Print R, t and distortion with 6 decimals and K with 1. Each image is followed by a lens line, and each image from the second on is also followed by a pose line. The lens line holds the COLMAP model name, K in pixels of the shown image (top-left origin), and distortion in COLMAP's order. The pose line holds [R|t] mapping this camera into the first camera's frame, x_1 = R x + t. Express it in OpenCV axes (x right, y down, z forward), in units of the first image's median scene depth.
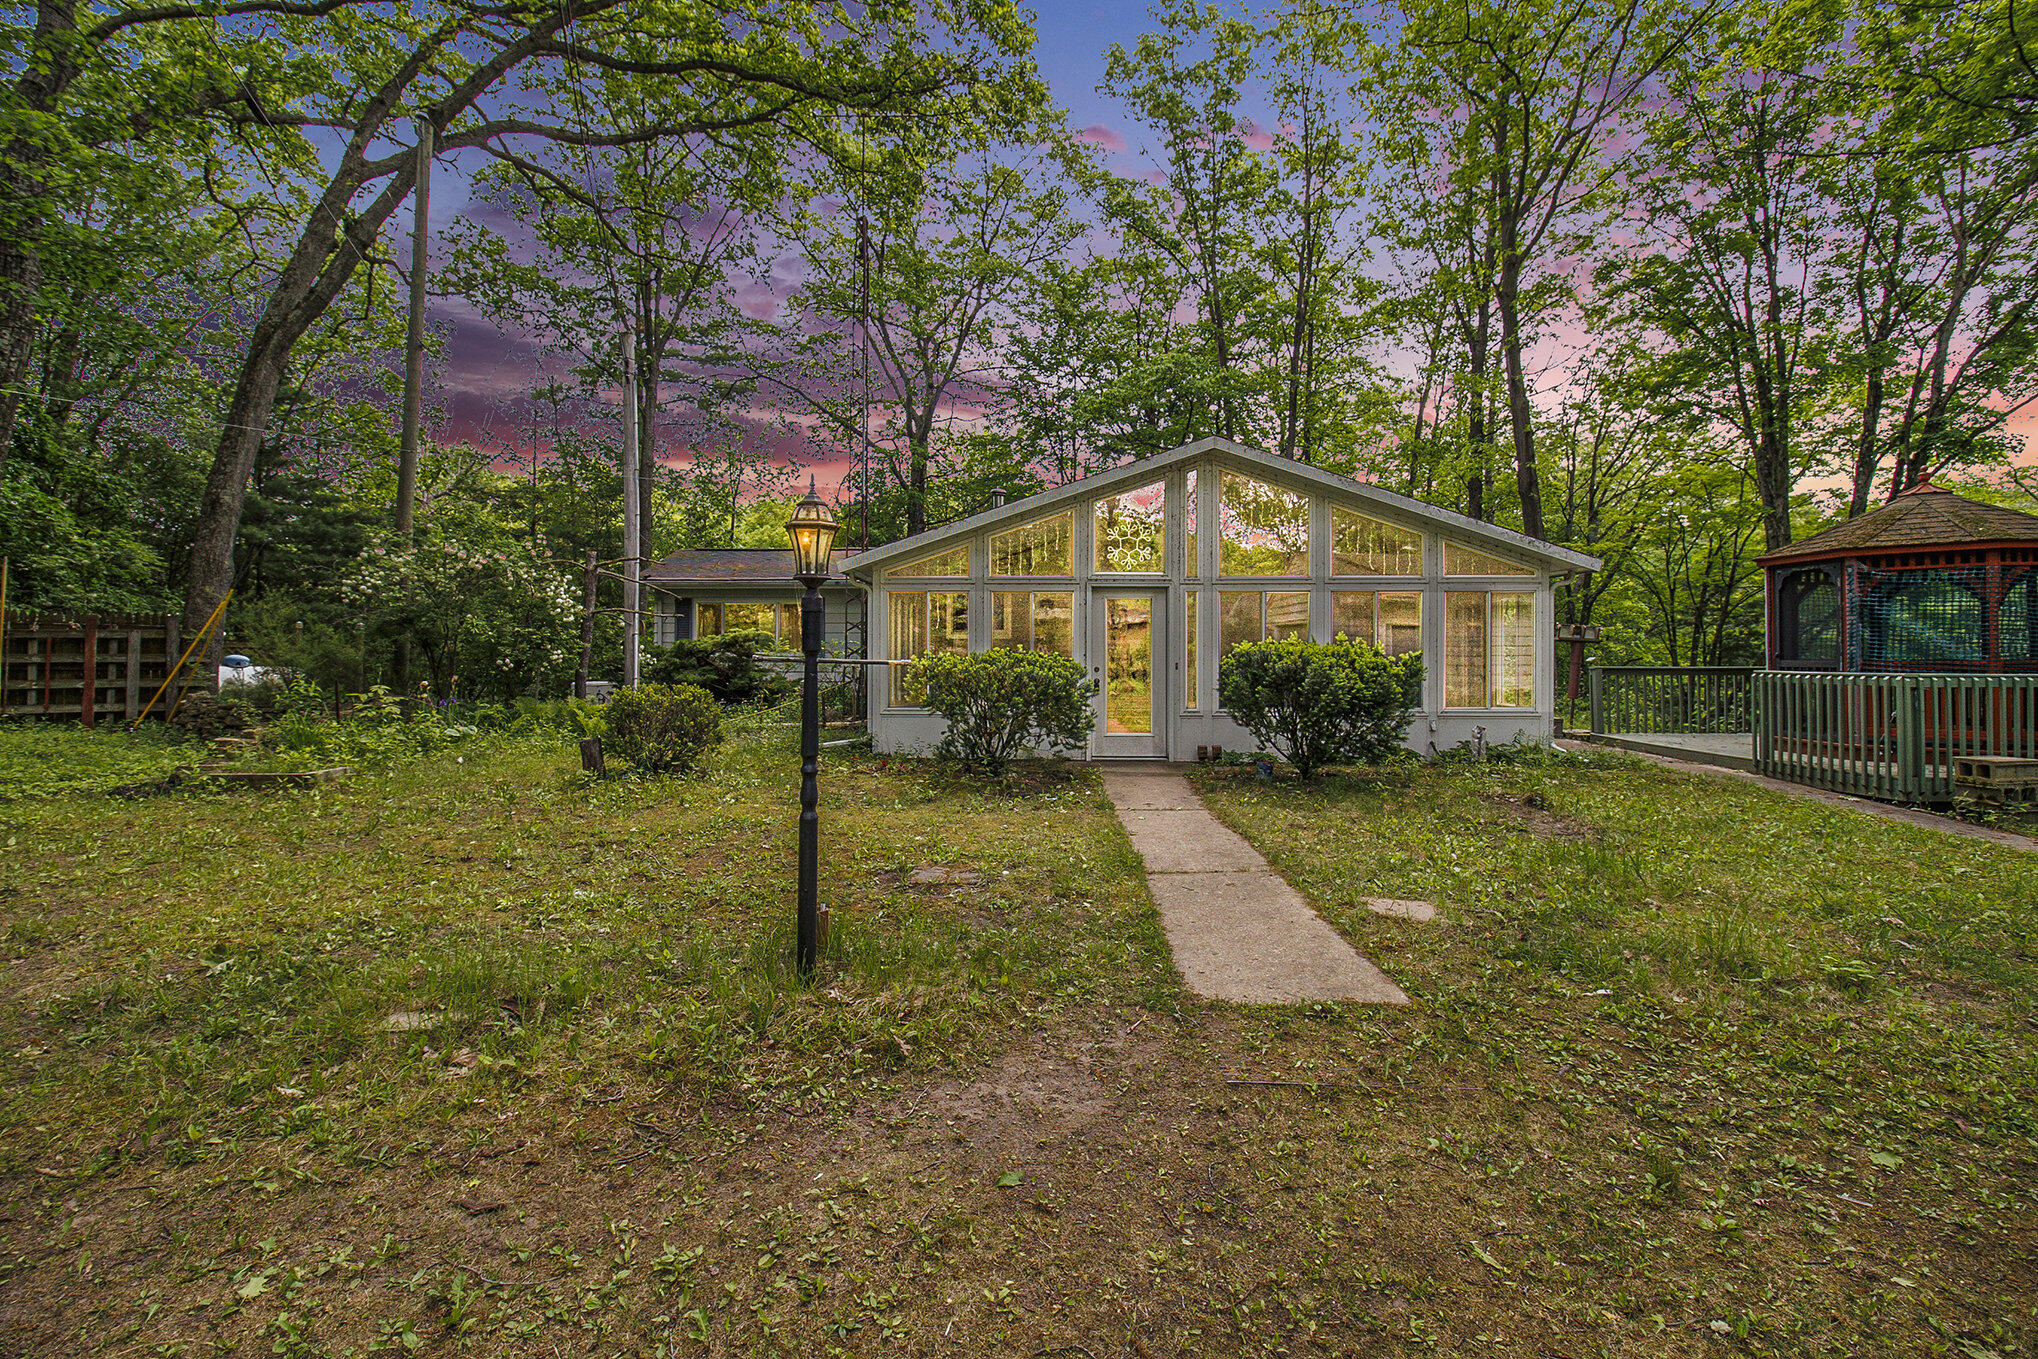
lens RADIAL K [[939.4, 0, 1012.4], [0, 939.4, 652.6], [0, 0, 1]] dist [-0.001516, -0.013249]
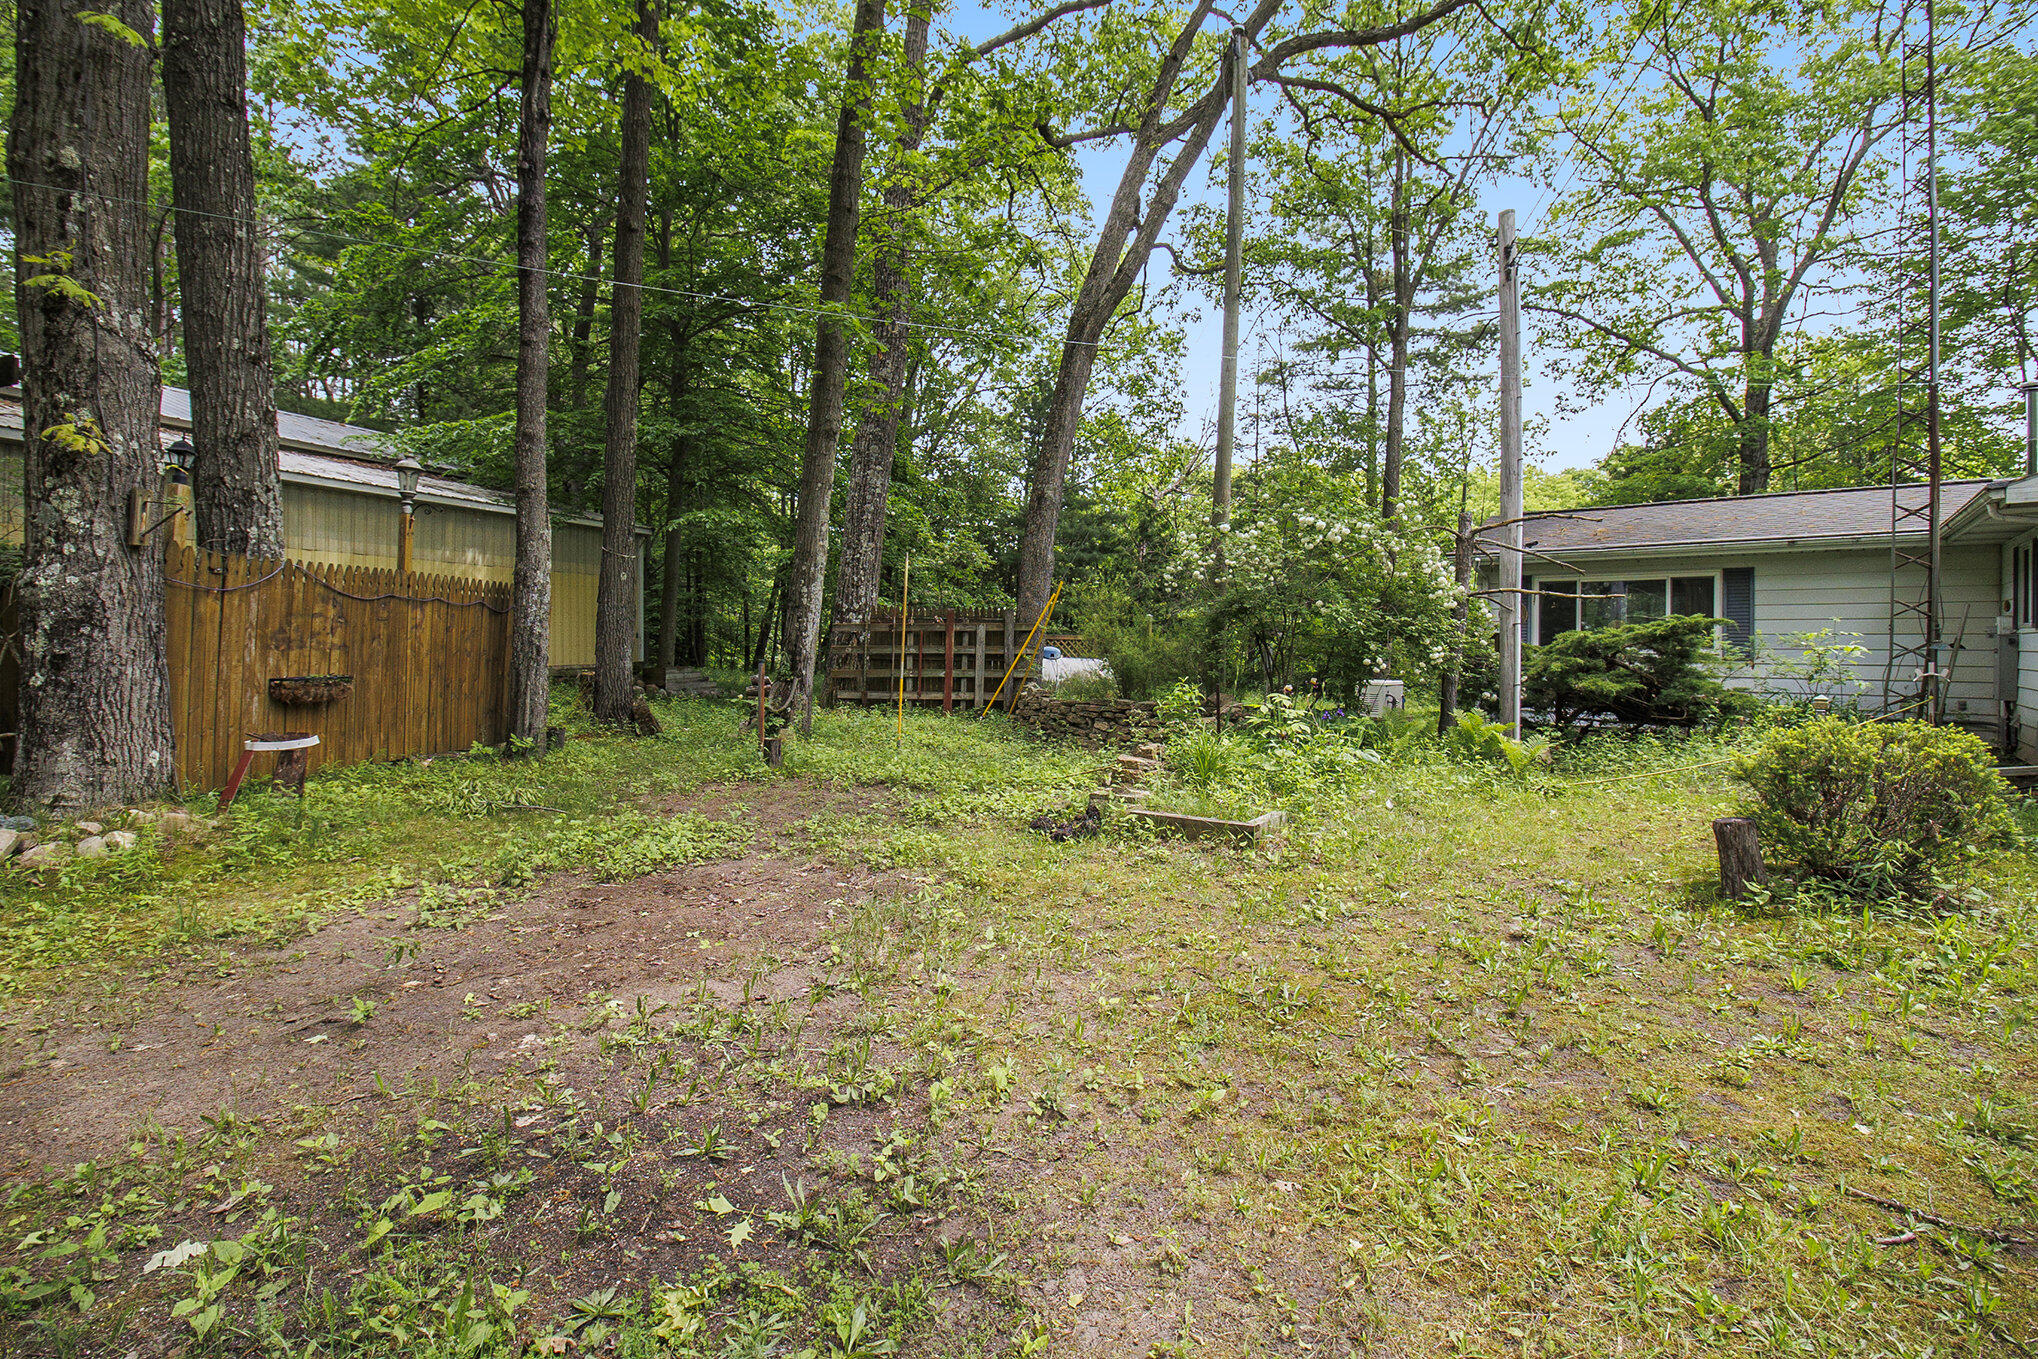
lens RADIAL K [[939.4, 0, 1012.4], [0, 939.4, 652.6], [0, 0, 1]] dist [-0.001516, -0.013249]
pose [[0.783070, 0.009826, -0.621856, -0.249589], [-0.002207, 0.999913, 0.013022, -0.005089], [0.621929, -0.008825, 0.783024, 0.180598]]
